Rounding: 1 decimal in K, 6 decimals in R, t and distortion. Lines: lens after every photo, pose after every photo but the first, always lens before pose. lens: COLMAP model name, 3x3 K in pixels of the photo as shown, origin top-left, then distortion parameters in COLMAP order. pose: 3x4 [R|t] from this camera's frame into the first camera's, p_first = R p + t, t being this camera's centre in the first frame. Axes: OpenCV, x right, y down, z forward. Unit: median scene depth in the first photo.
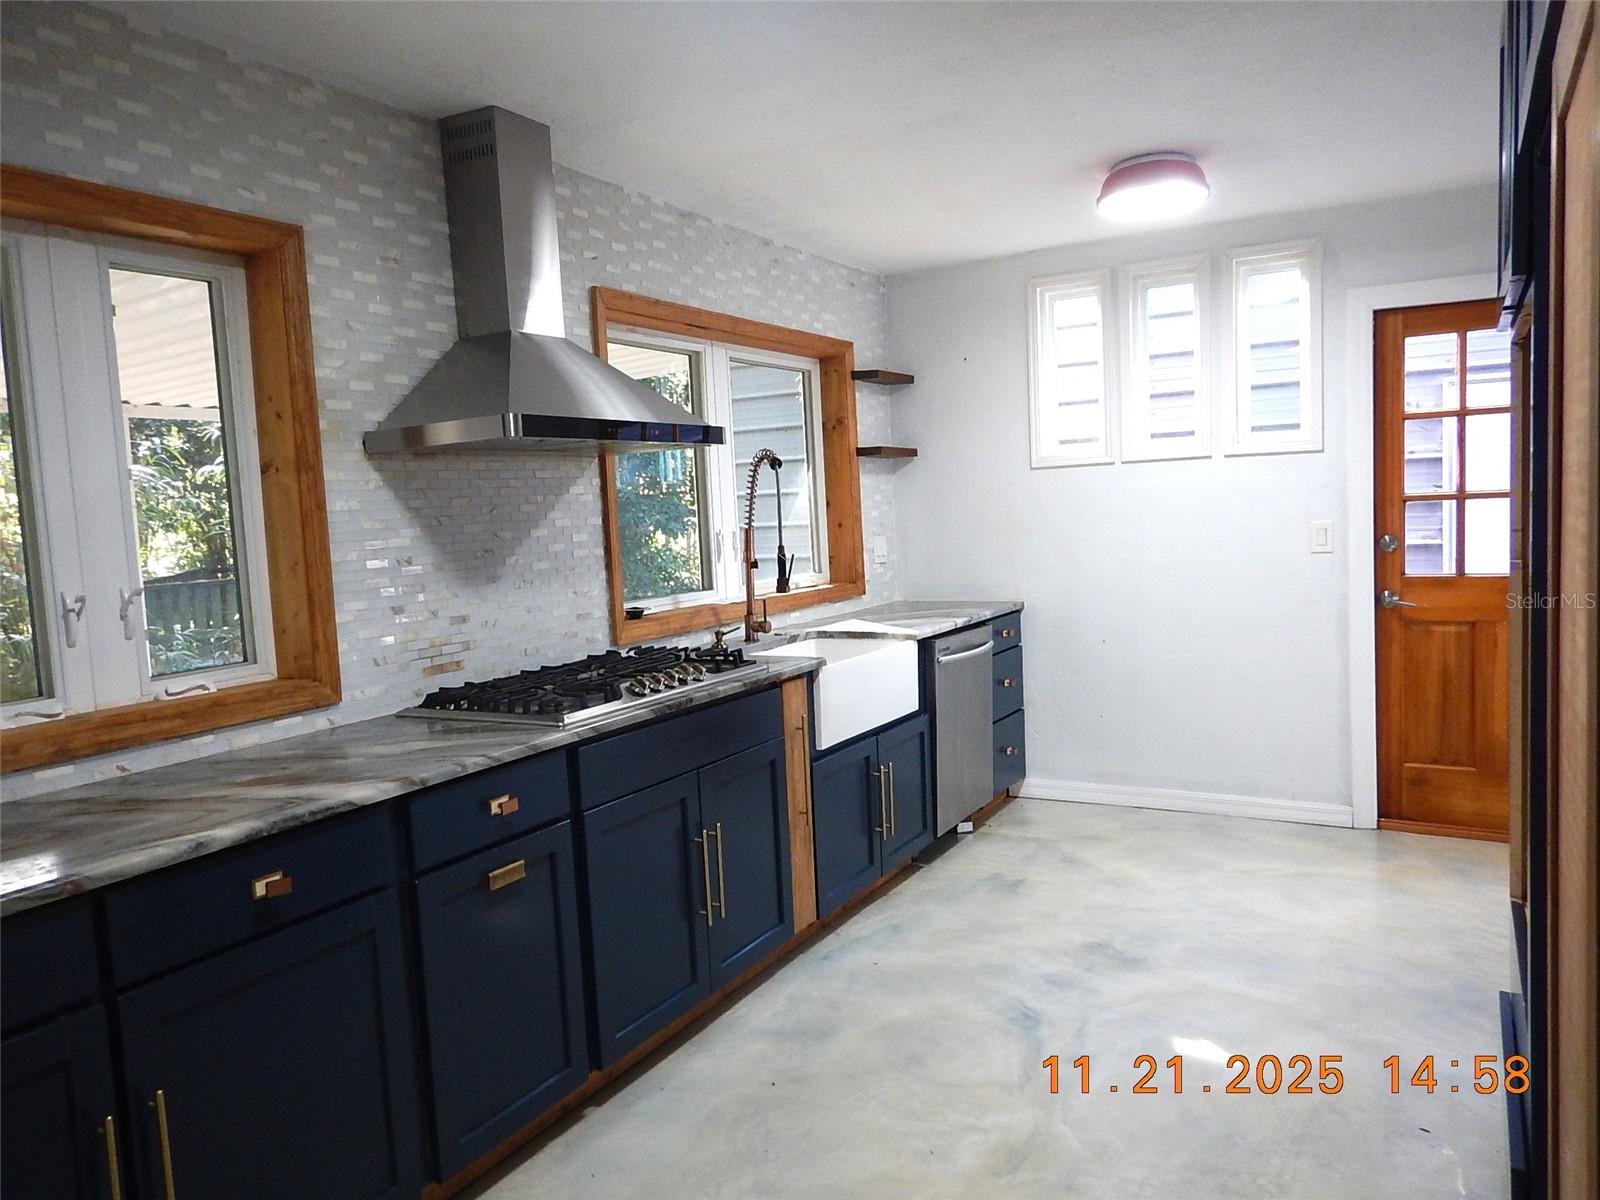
lens RADIAL K [[1139.1, 0, 801.1], [0, 1139.1, 600.0], [0, 0, 1]] dist [0.005642, 0.004132]
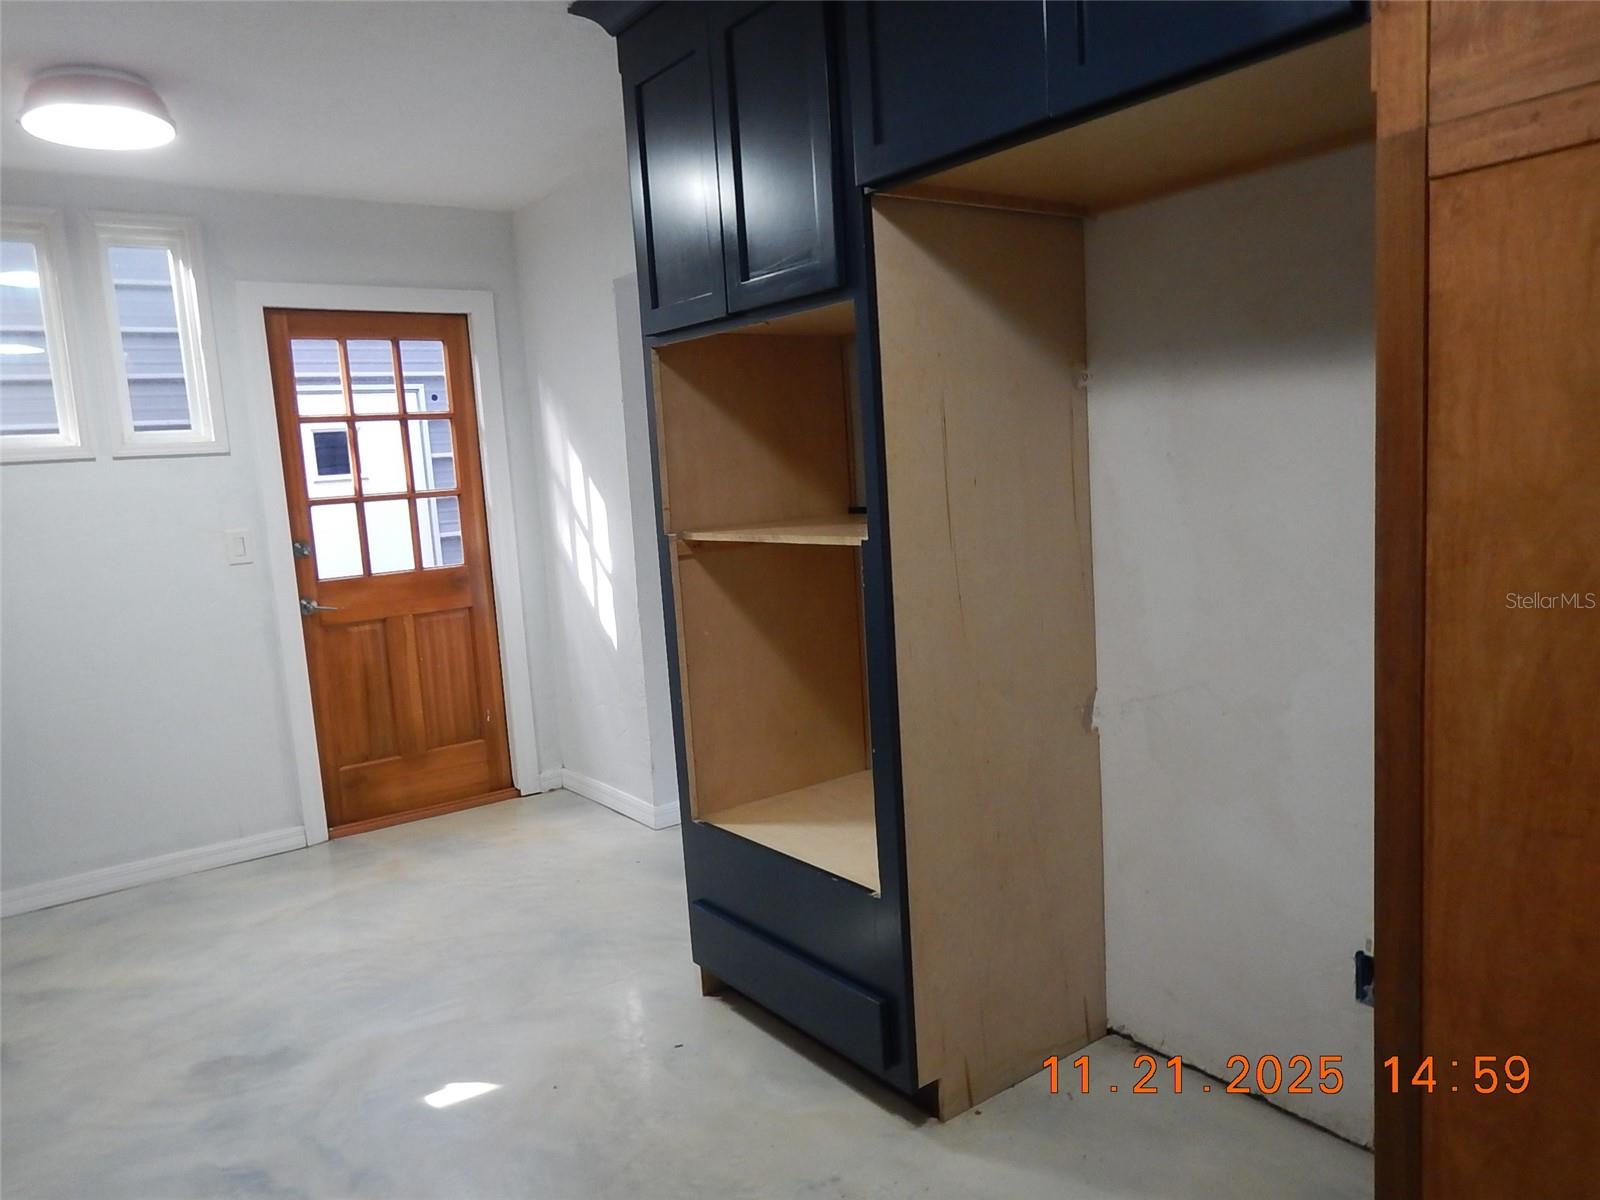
lens RADIAL K [[1139.1, 0, 800.4], [0, 1139.1, 603.7], [0, 0, 1]] dist [0.005642, 0.004132]
pose [[0.405434, -0.100969, 0.908531, -0.205158], [0.119920, 0.991167, 0.056638, -0.007624], [-0.906224, 0.085988, 0.413961, 0.213350]]
